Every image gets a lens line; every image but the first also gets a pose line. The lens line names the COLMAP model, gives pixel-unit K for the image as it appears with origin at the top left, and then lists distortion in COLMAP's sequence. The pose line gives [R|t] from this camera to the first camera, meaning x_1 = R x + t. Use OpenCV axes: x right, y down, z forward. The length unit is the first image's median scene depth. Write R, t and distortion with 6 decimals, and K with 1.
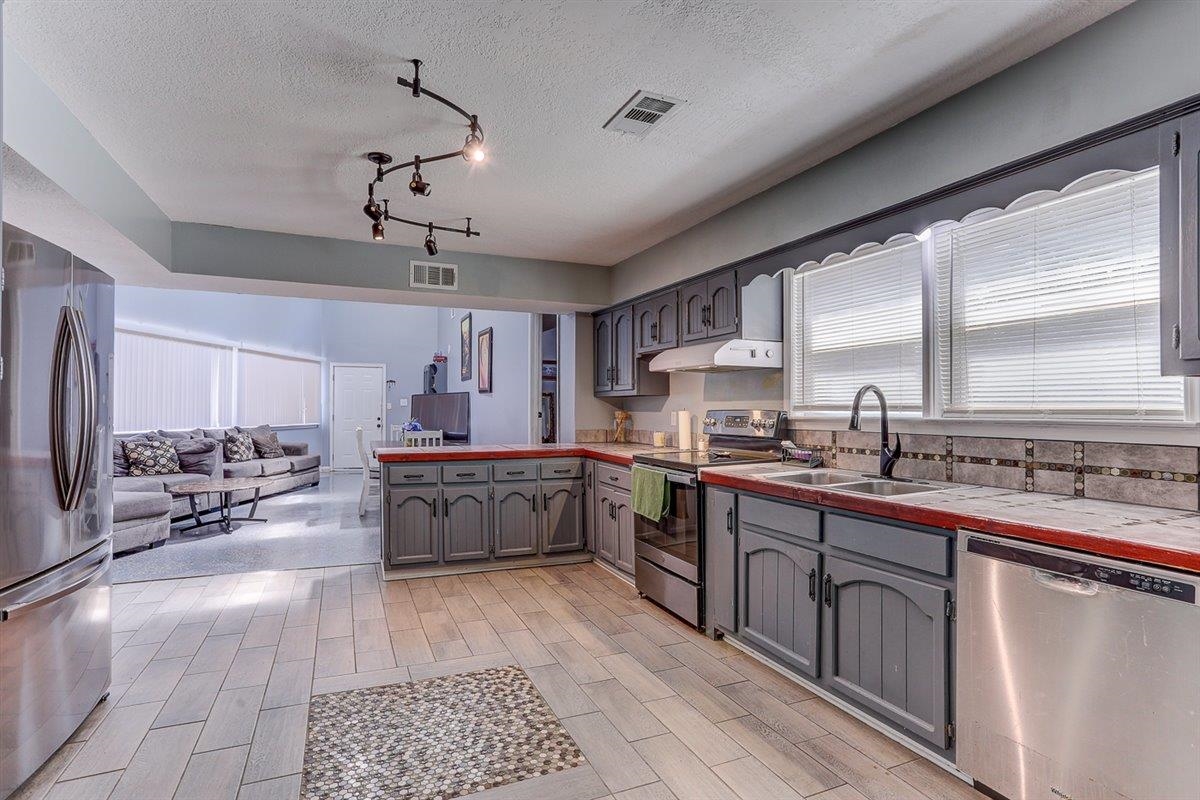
lens RADIAL K [[562.9, 0, 563.0], [0, 562.9, 409.4], [0, 0, 1]] dist [-0.003793, 0.001970]
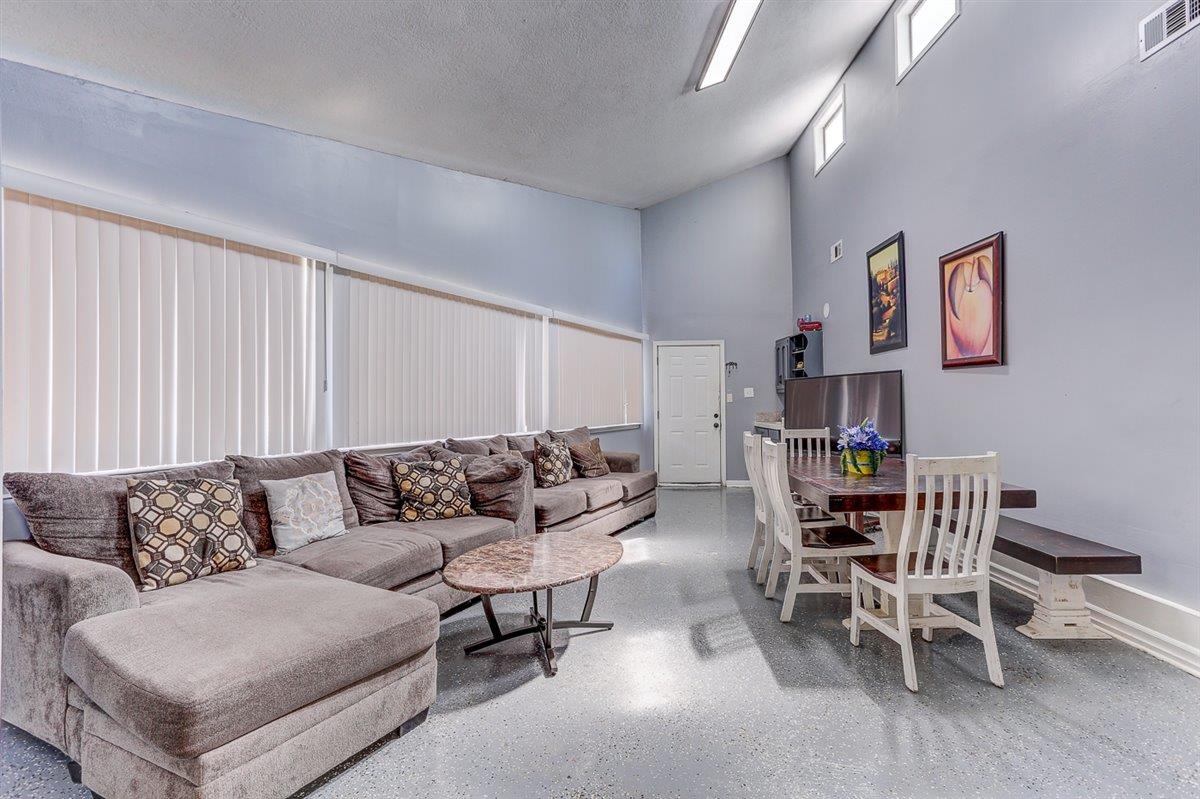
lens RADIAL K [[562.9, 0, 601.6], [0, 562.9, 396.8], [0, 0, 1]] dist [-0.003793, 0.001970]
pose [[0.915545, -0.018752, -0.401778, -0.258242], [0.015382, 0.999814, -0.011611, -0.002026], [0.401921, 0.004451, 0.915664, 0.418236]]
